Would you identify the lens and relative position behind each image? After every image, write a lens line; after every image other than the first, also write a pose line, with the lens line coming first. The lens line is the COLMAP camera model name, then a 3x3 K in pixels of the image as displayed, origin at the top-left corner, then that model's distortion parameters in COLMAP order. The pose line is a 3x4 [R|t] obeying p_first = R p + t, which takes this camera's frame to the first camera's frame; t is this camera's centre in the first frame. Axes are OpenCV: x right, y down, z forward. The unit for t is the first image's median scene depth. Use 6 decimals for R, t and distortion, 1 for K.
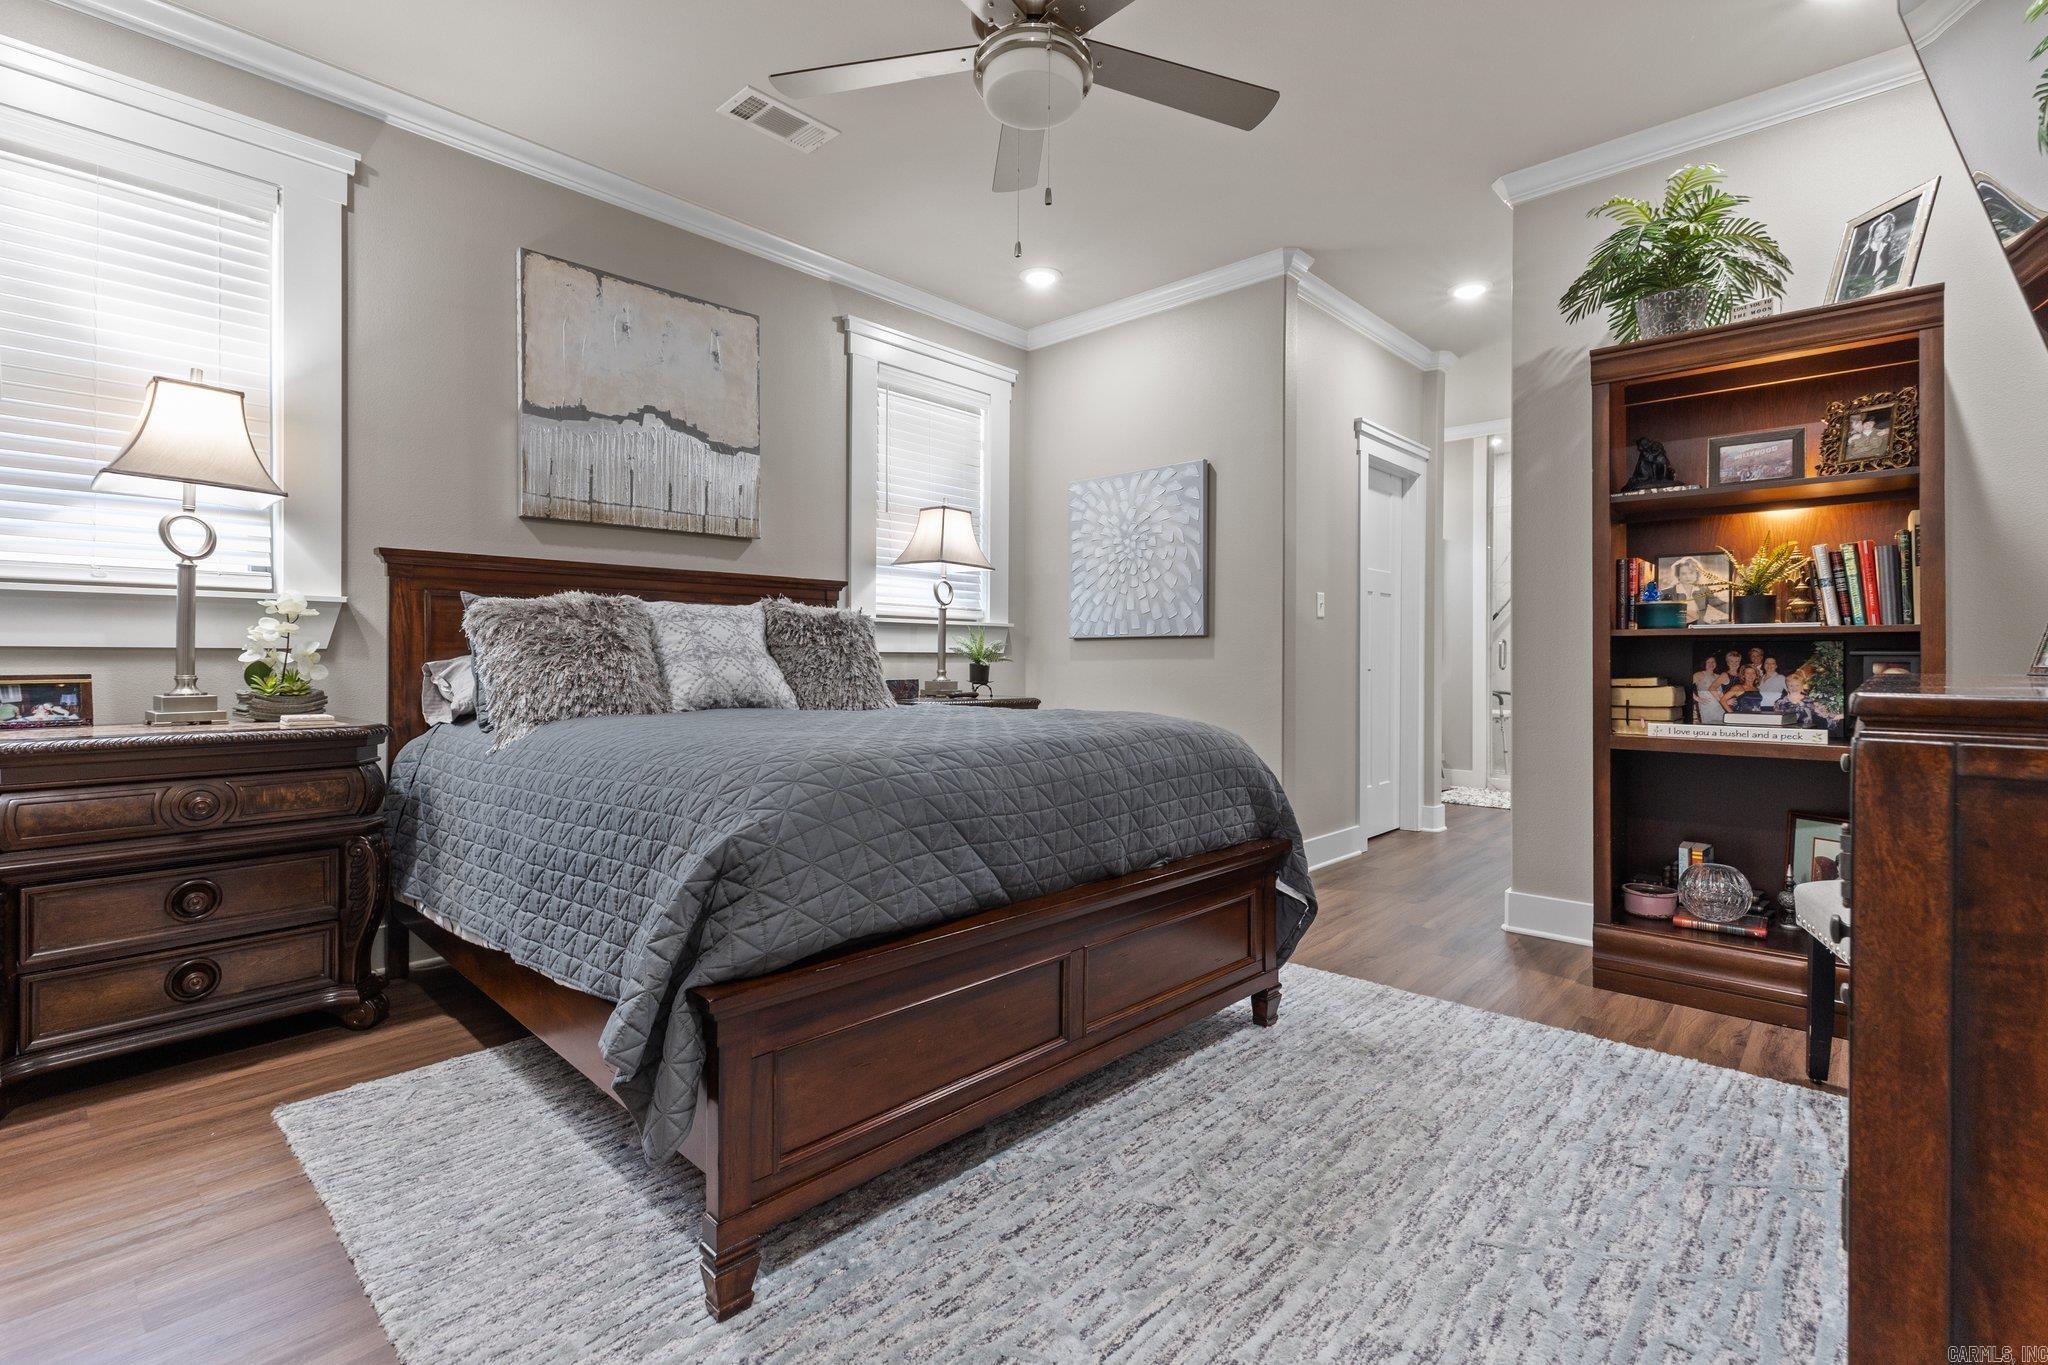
lens RADIAL K [[926.5, 0, 1022.5], [0, 926.5, 663.7], [0, 0, 1]] dist [0.005894, -0.000485]
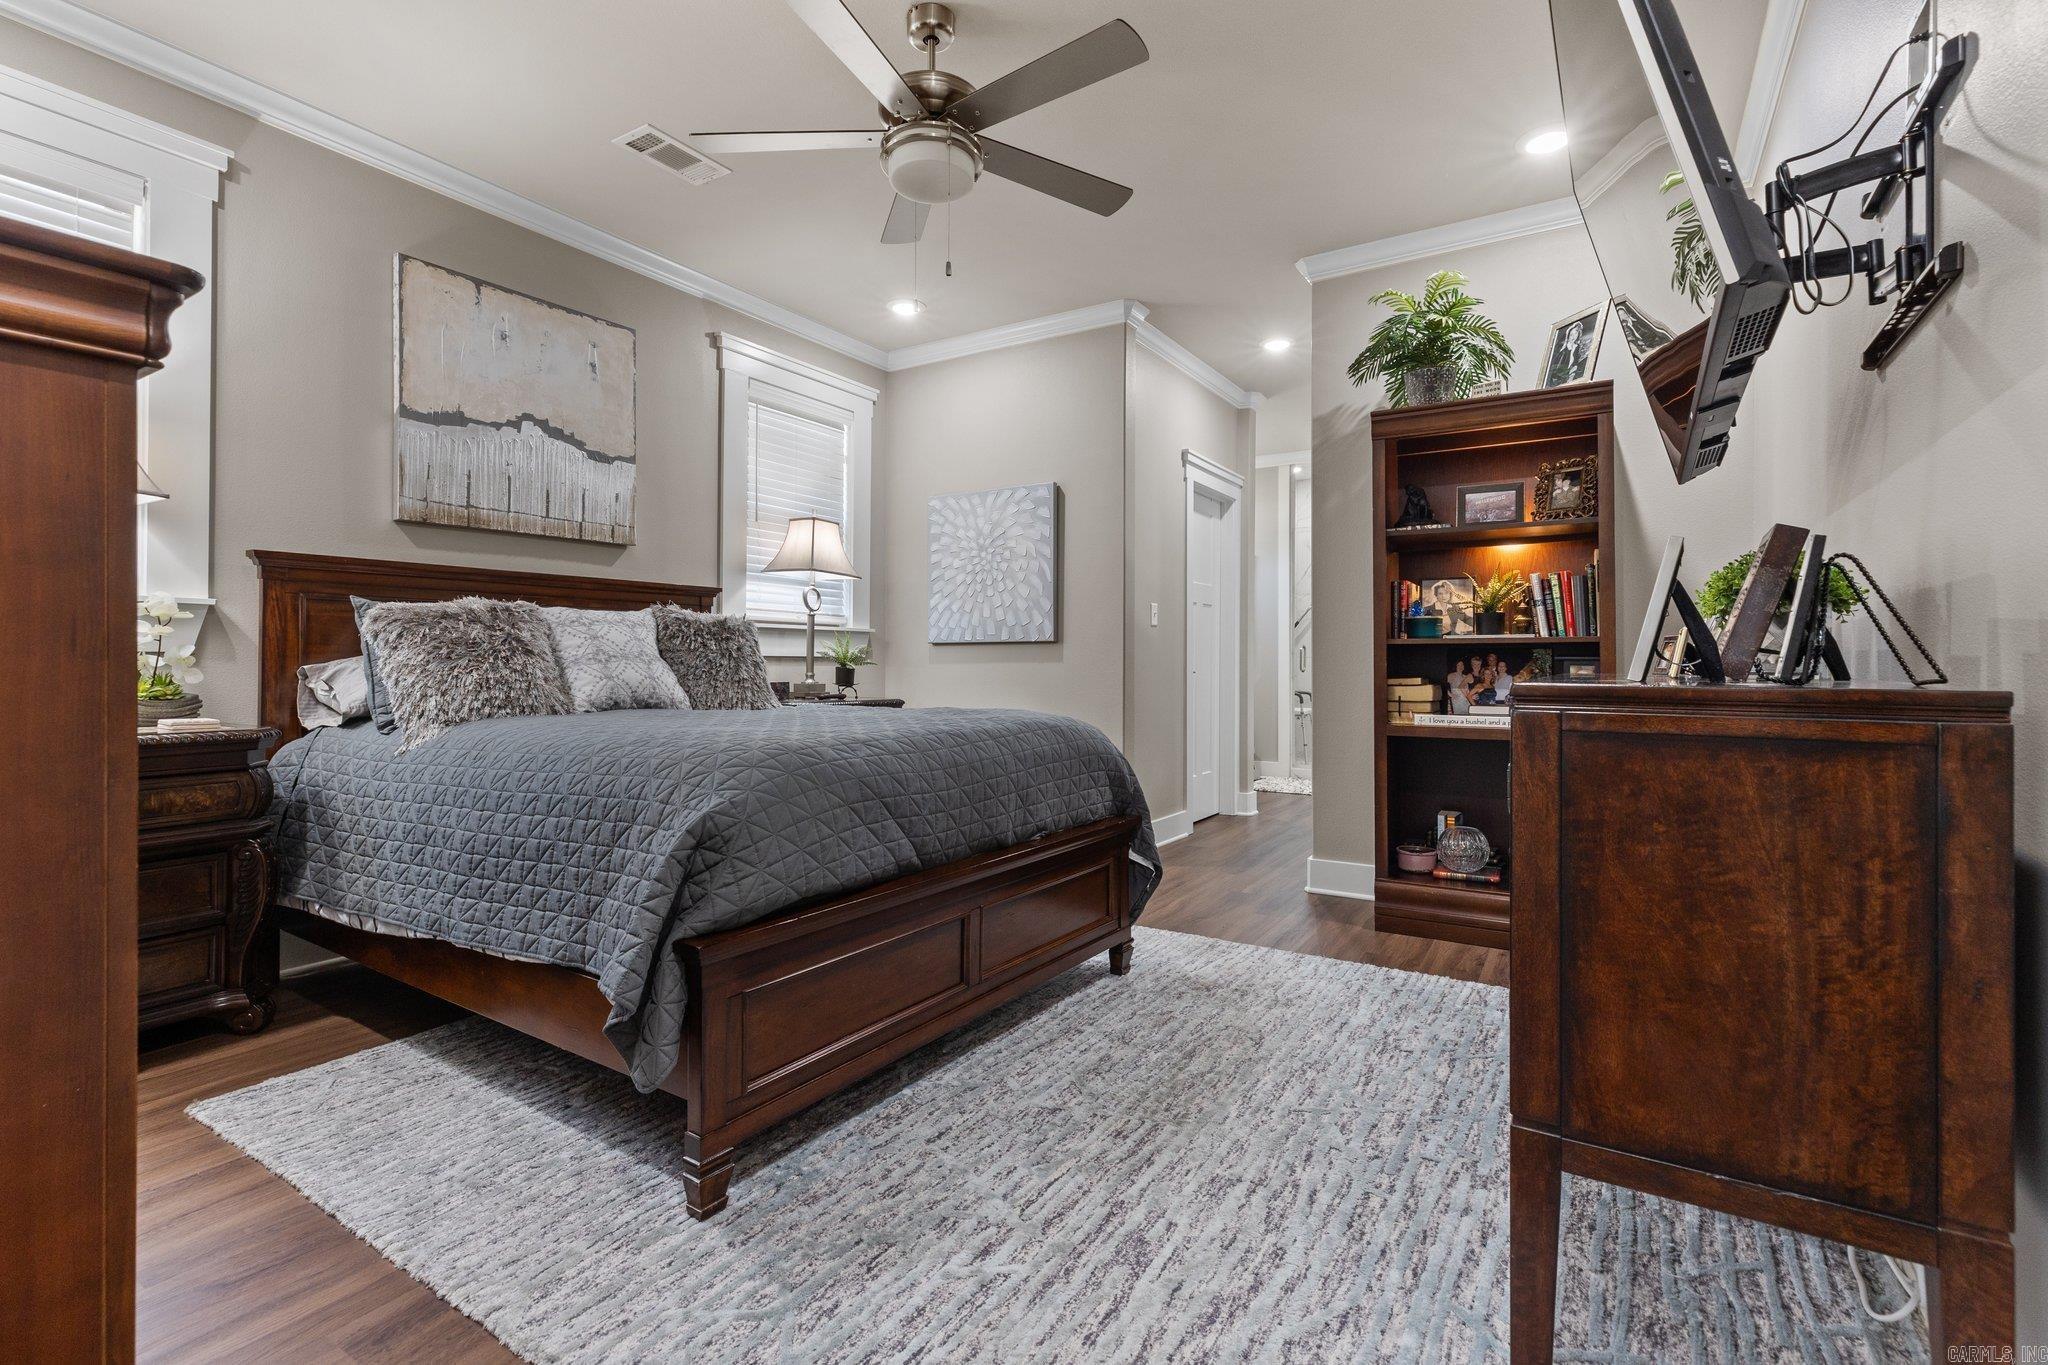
lens RADIAL K [[926.5, 0, 1020.7], [0, 926.5, 660.7], [0, 0, 1]] dist [0.005894, -0.000485]
pose [[0.983097, 0.000479, 0.183086, -0.077262], [0.000825, 0.999975, -0.007046, 0.000852], [-0.183085, 0.007078, 0.983072, -0.132862]]
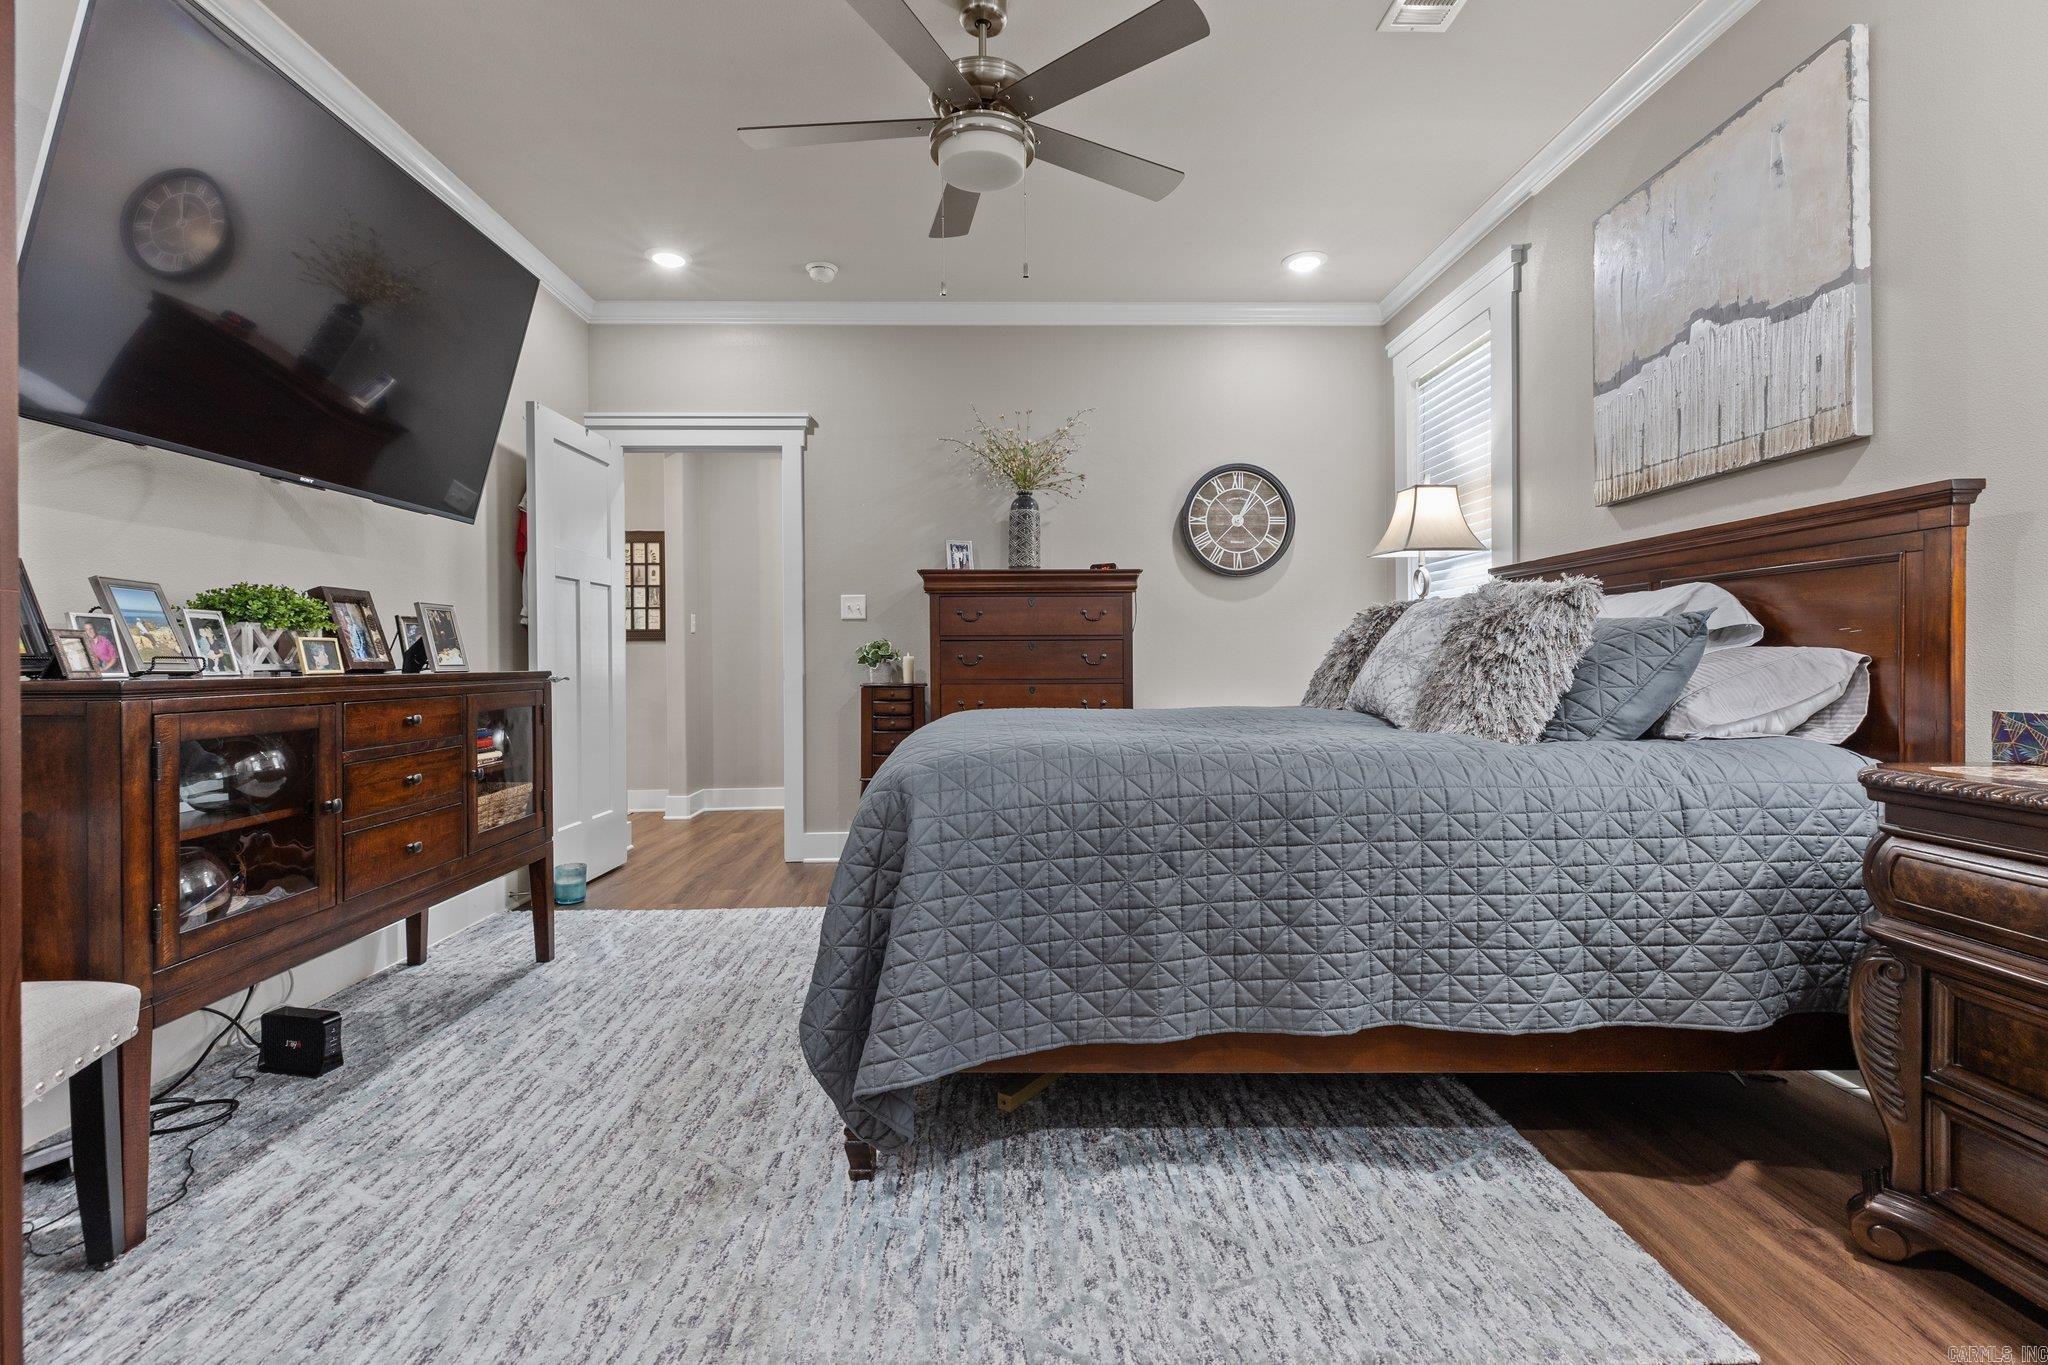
lens RADIAL K [[926.5, 0, 1030.0], [0, 926.5, 665.9], [0, 0, 1]] dist [0.005894, -0.000485]
pose [[-0.710818, 0.005446, -0.703355, 0.655788], [-0.006020, 0.999886, 0.013826, -0.008670], [0.703351, 0.014062, -0.710704, 1.567875]]
